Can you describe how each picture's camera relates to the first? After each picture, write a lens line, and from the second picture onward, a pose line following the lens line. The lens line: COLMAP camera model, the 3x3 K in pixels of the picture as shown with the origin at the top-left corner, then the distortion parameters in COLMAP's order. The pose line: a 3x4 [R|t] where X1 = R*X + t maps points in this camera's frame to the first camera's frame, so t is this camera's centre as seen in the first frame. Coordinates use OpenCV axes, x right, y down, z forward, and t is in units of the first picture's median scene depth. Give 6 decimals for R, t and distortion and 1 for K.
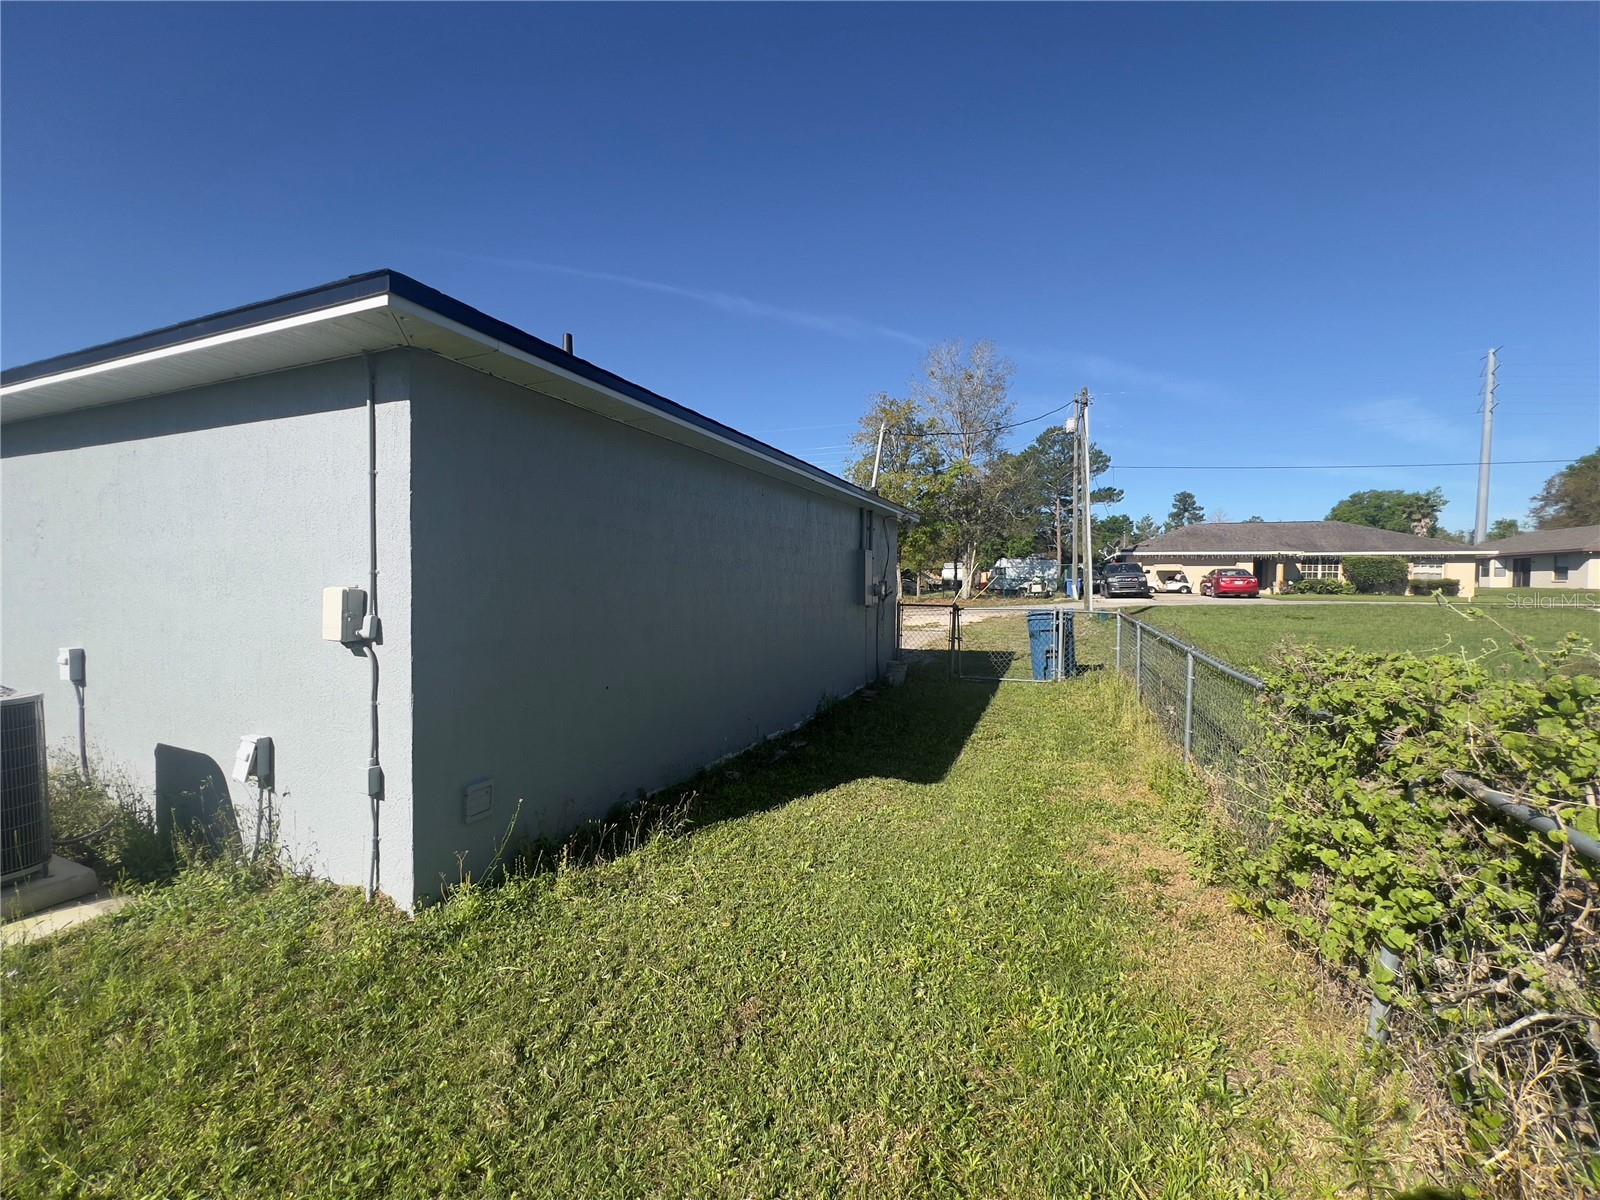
lens RADIAL K [[635.9, 0, 795.5], [0, 635.9, 603.1], [0, 0, 1]] dist [-0.004253, 0.000749]
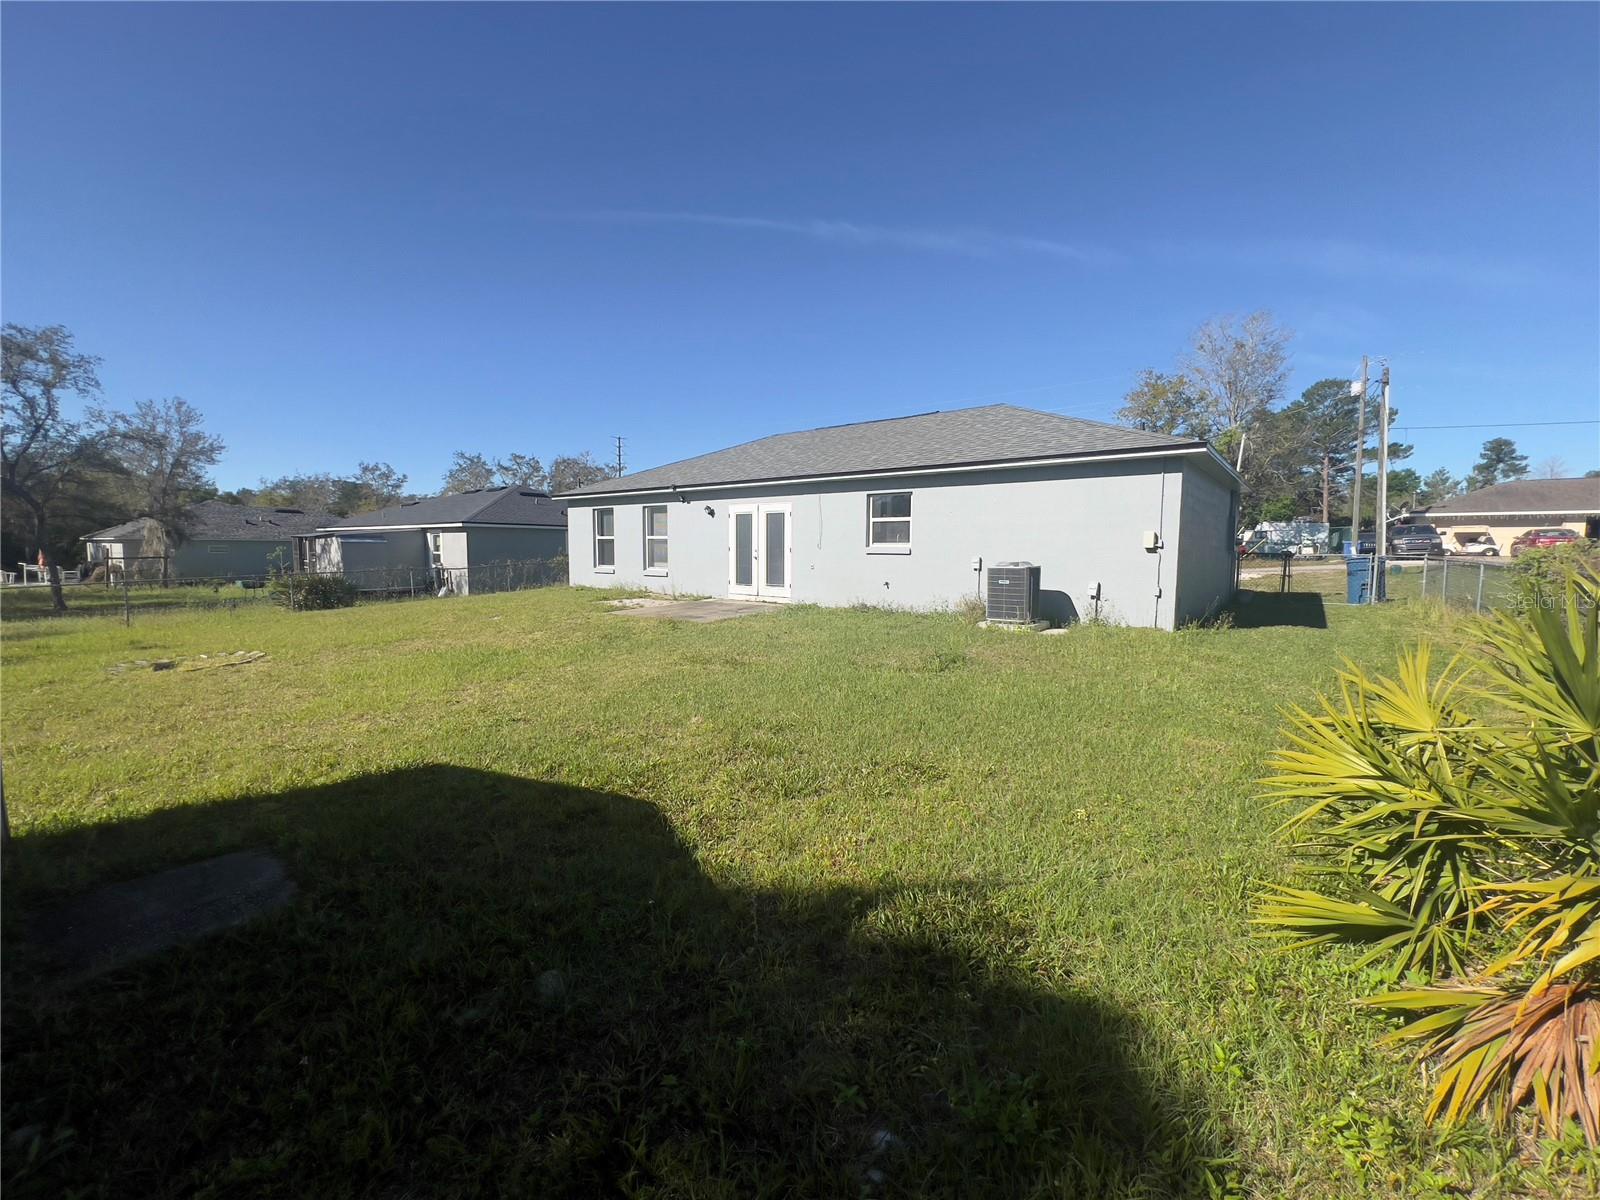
lens RADIAL K [[635.9, 0, 801.8], [0, 635.9, 600.5], [0, 0, 1]] dist [-0.004253, 0.000749]
pose [[0.961382, 0.019186, -0.274549, -0.114137], [-0.006771, 0.998914, 0.046095, 0.014138], [0.275135, -0.042456, 0.960468, -0.194074]]
